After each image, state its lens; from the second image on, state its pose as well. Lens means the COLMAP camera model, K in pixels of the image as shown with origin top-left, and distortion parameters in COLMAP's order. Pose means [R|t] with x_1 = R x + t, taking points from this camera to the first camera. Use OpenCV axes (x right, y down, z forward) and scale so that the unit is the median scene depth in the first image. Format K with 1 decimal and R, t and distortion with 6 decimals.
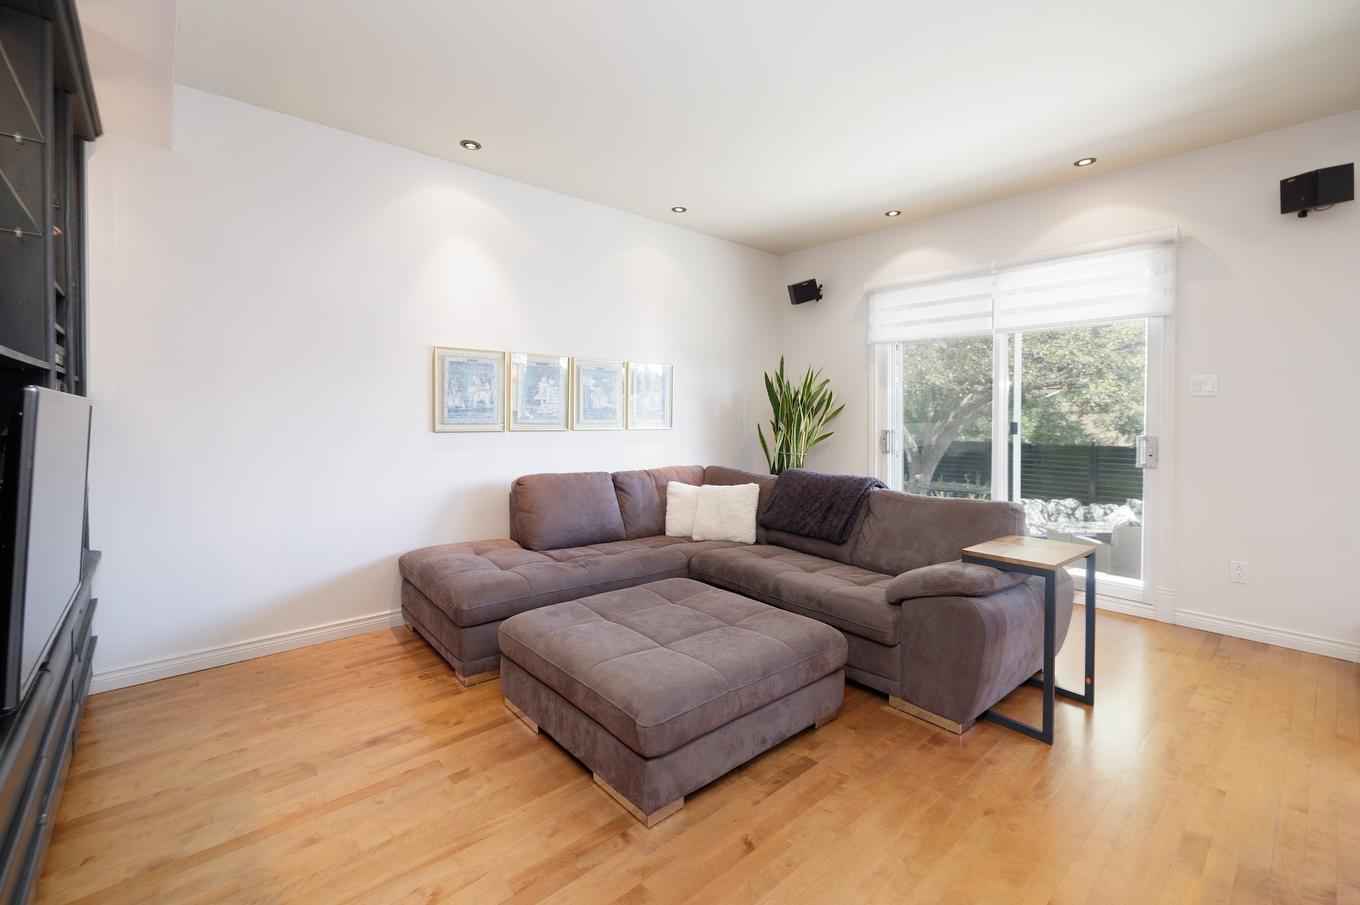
lens RADIAL K [[581.1, 0, 689.8], [0, 581.1, 432.5], [0, 0, 1]] dist [0.000771, 0.000224]
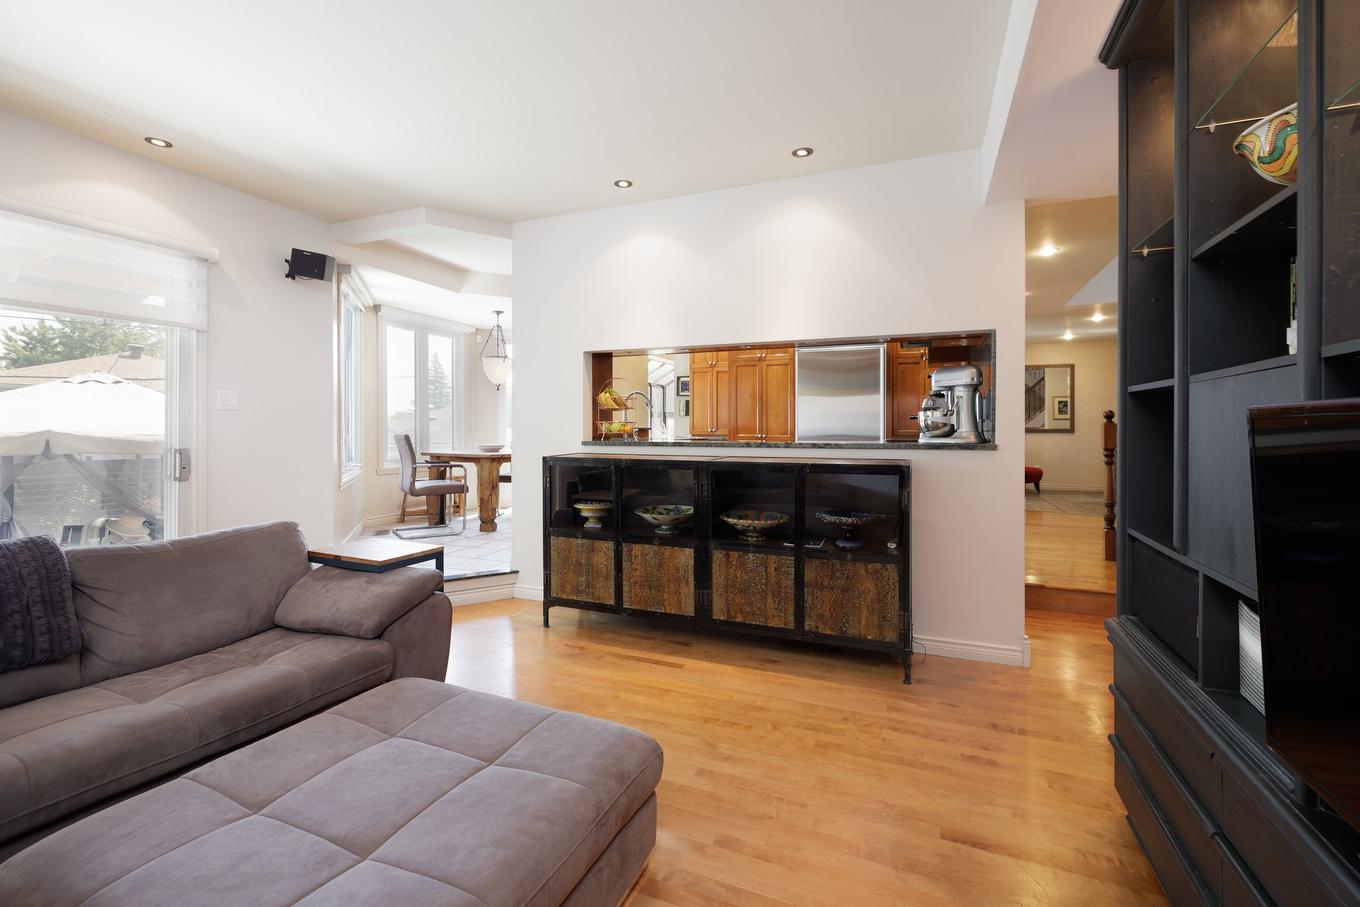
lens RADIAL K [[581.1, 0, 689.8], [0, 581.1, 433.5], [0, 0, 1]] dist [0.000771, 0.000224]
pose [[-0.433114, -0.006395, 0.901316, -0.487180], [0.021451, 0.999618, 0.017401, -0.017731], [-0.901084, 0.026871, -0.432812, 0.685222]]
